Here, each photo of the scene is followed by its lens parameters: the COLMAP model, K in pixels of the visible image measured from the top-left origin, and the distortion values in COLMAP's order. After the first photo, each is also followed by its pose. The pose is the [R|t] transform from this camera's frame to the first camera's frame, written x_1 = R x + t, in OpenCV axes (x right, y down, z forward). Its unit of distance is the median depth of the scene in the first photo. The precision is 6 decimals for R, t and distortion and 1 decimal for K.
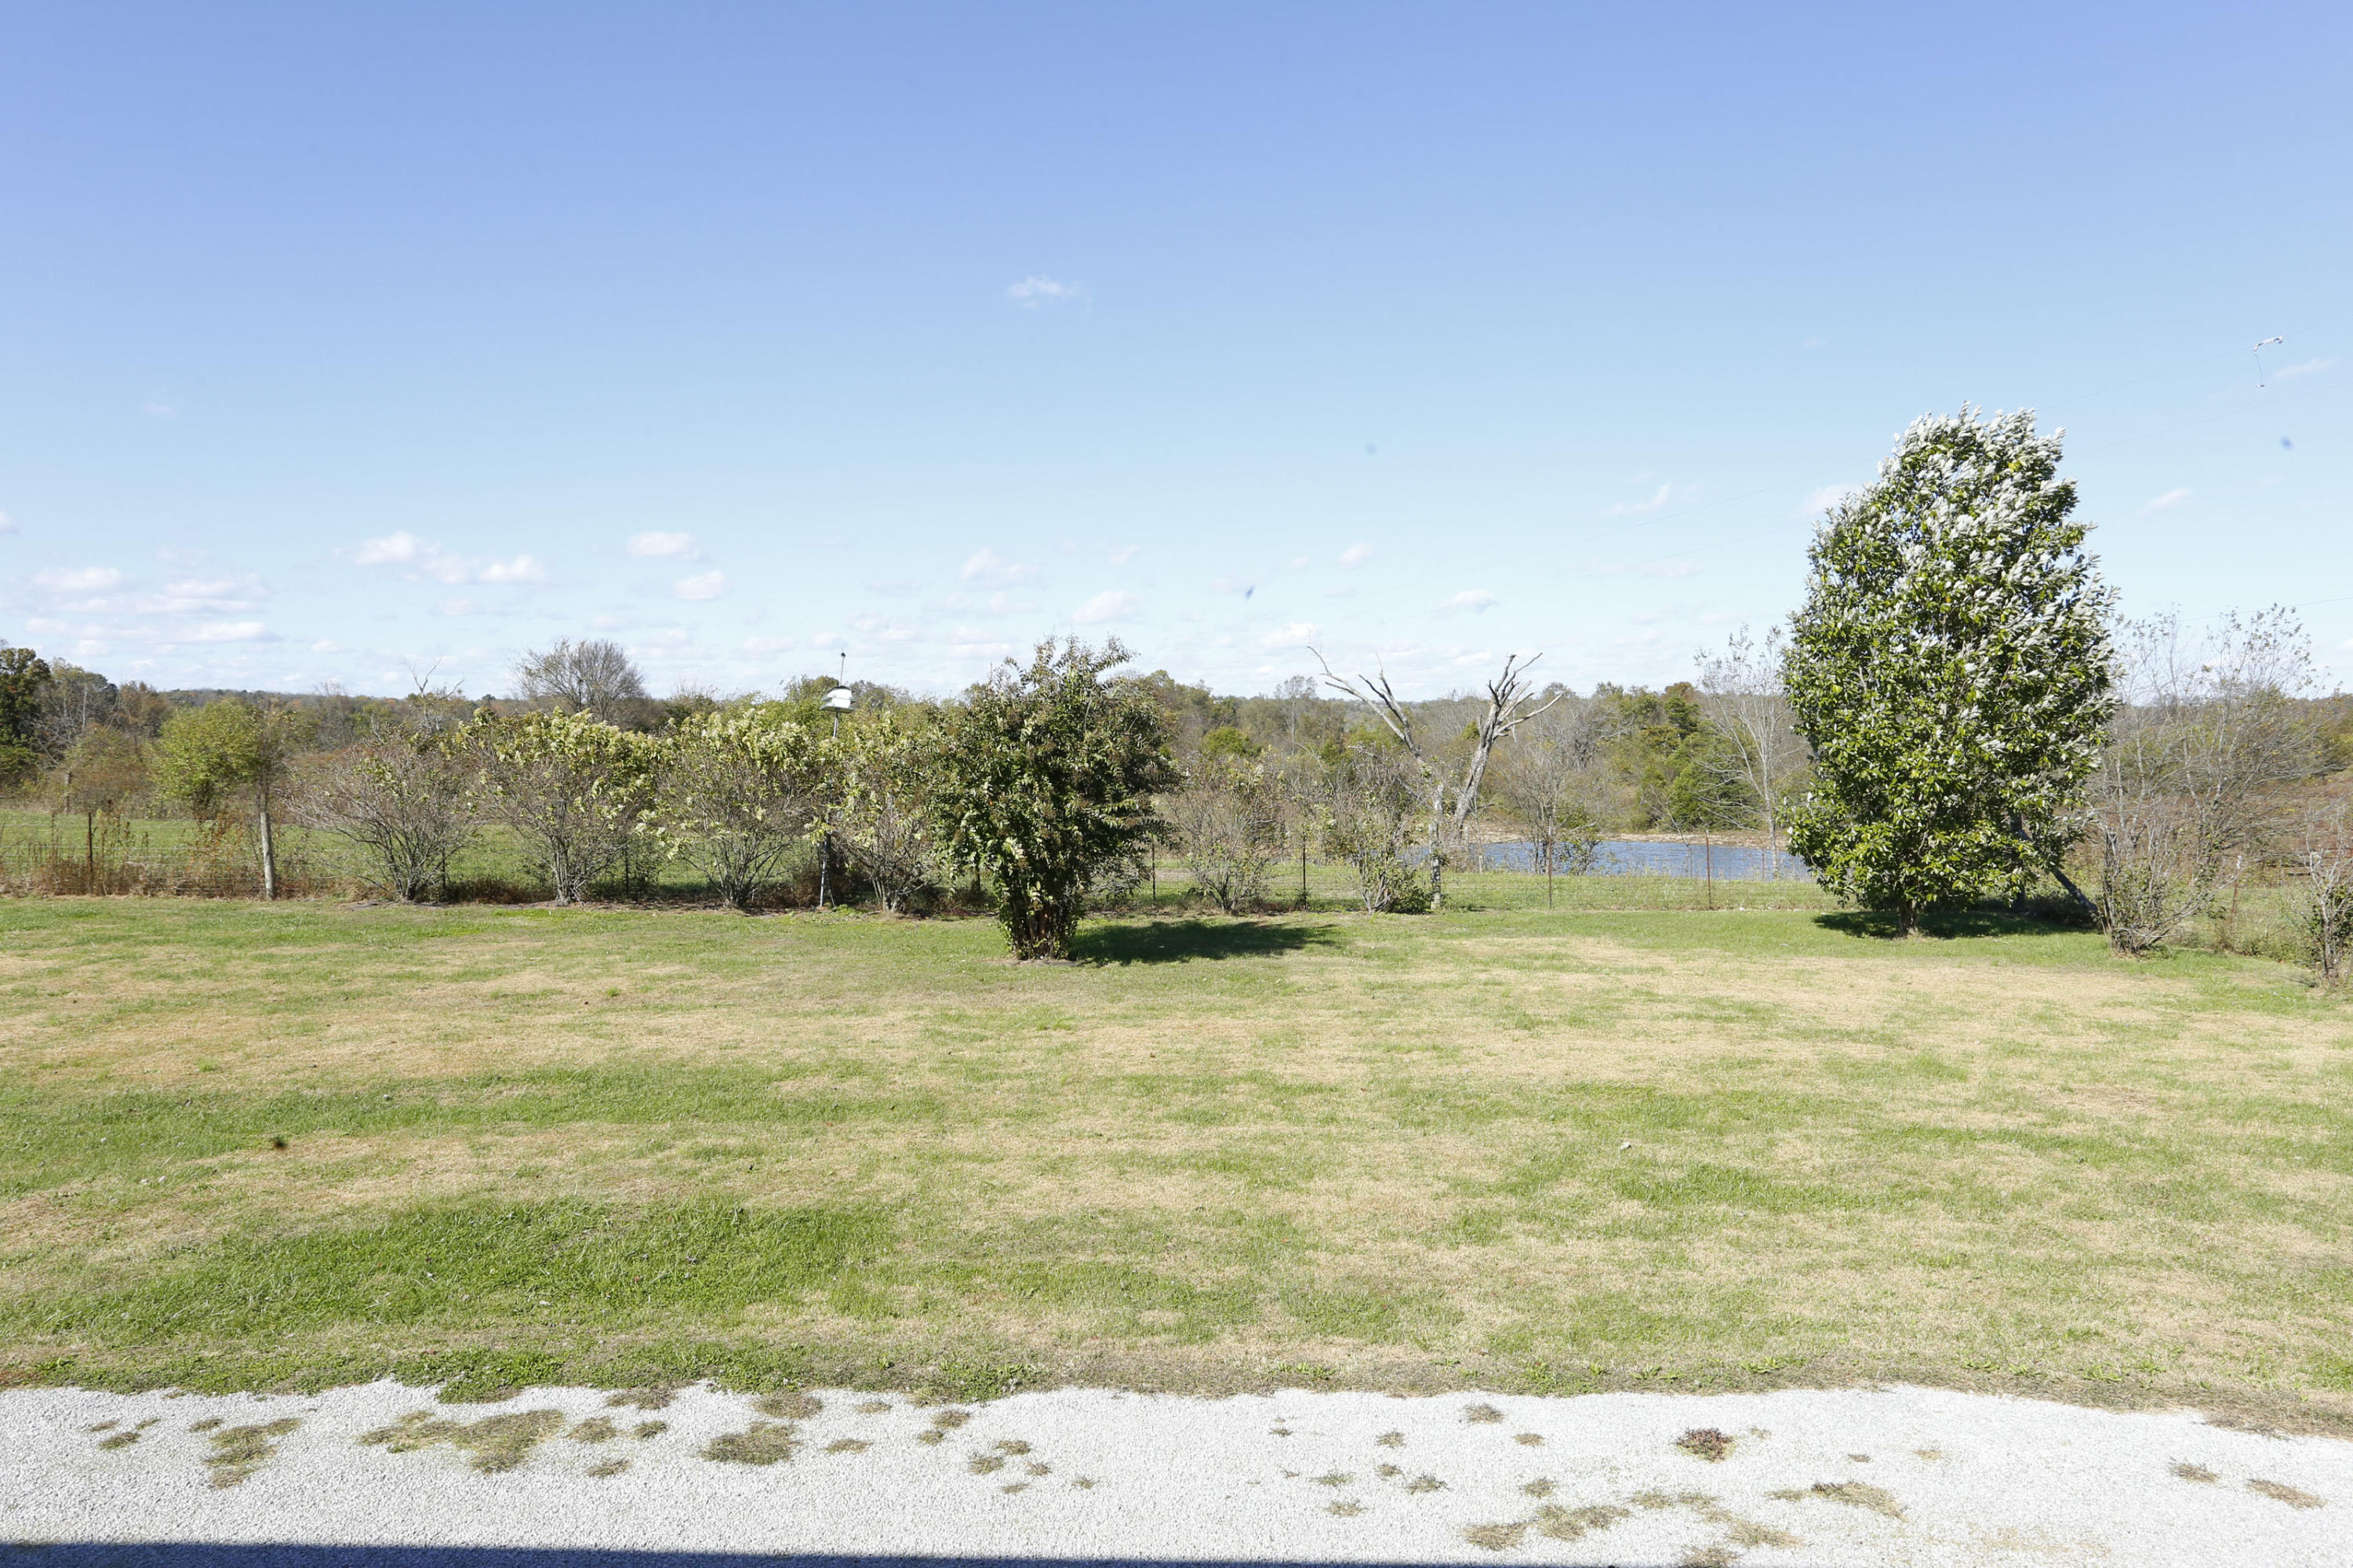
lens RADIAL K [[1599.1, 0, 1176.5], [0, 1599.1, 784.0], [0, 0, 1]] dist [0.000958, 0.043778]
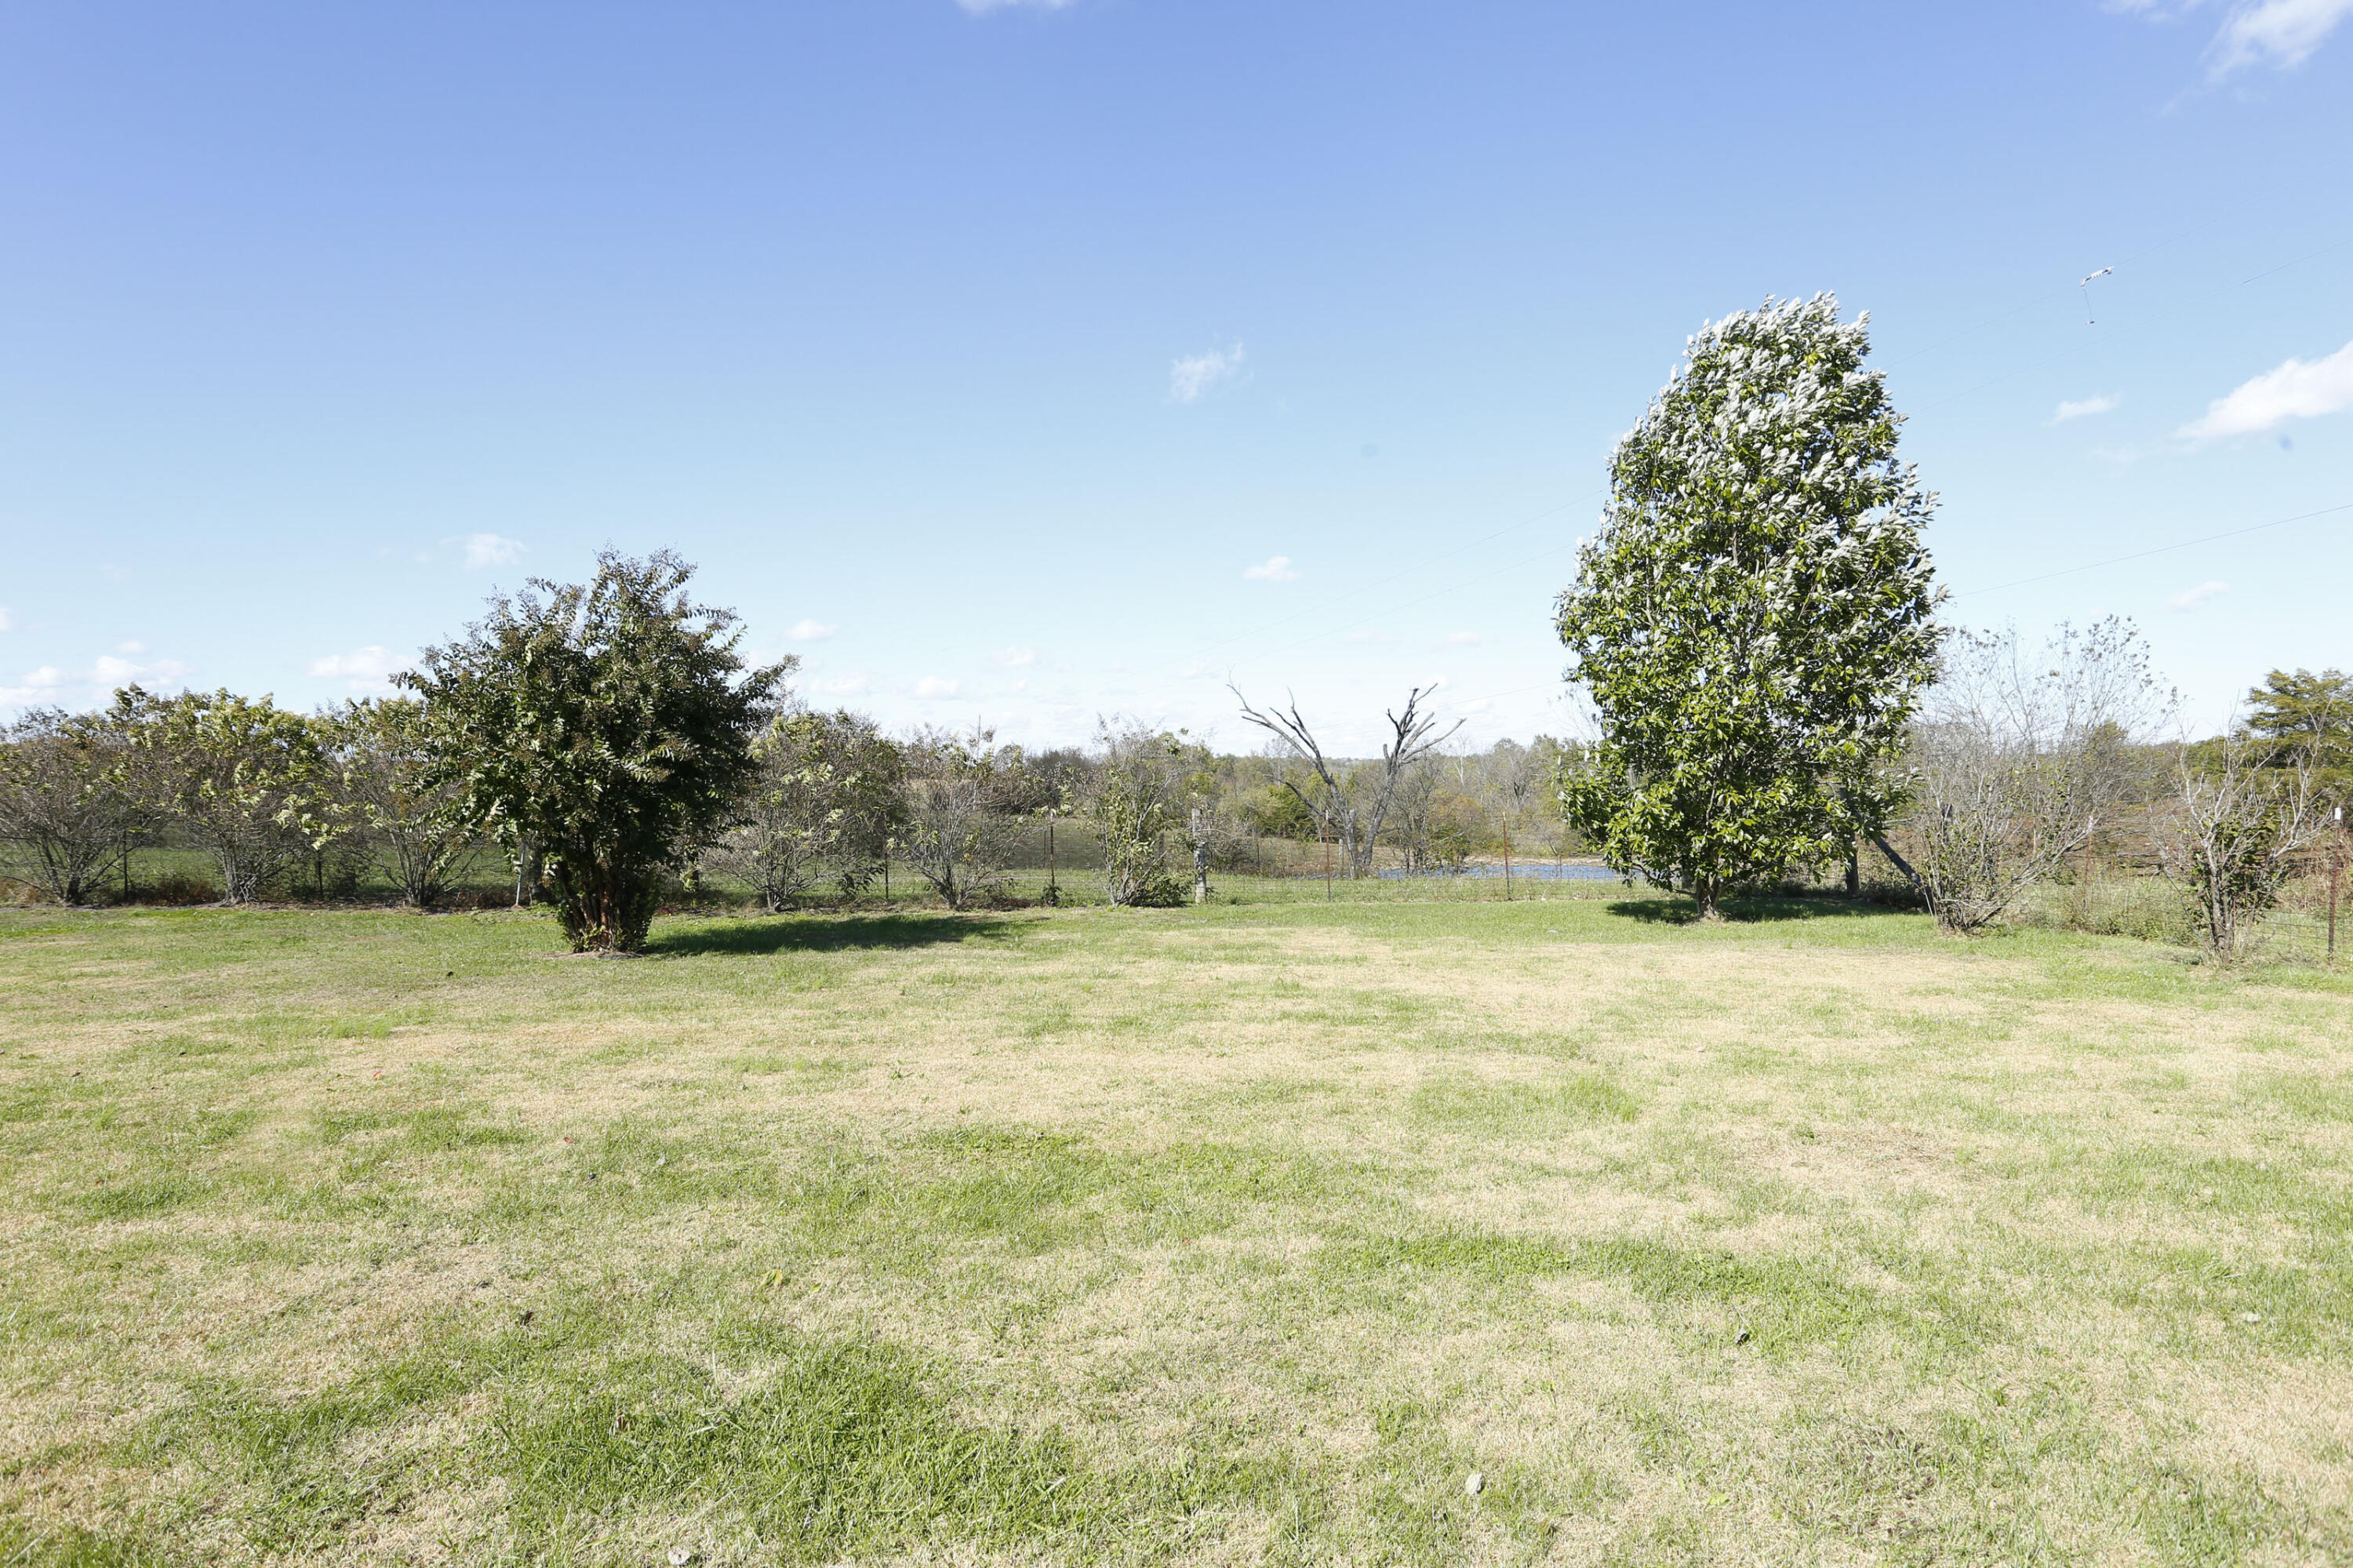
lens RADIAL K [[1377.3, 0, 1176.5], [0, 1377.3, 784.0], [0, 0, 1]] dist [-0.003592, 0.000213]
pose [[0.999961, -0.008640, -0.002028, 0.197105], [0.008569, 0.999425, -0.032792, 0.048176], [0.002311, 0.032773, 0.999460, 0.302587]]
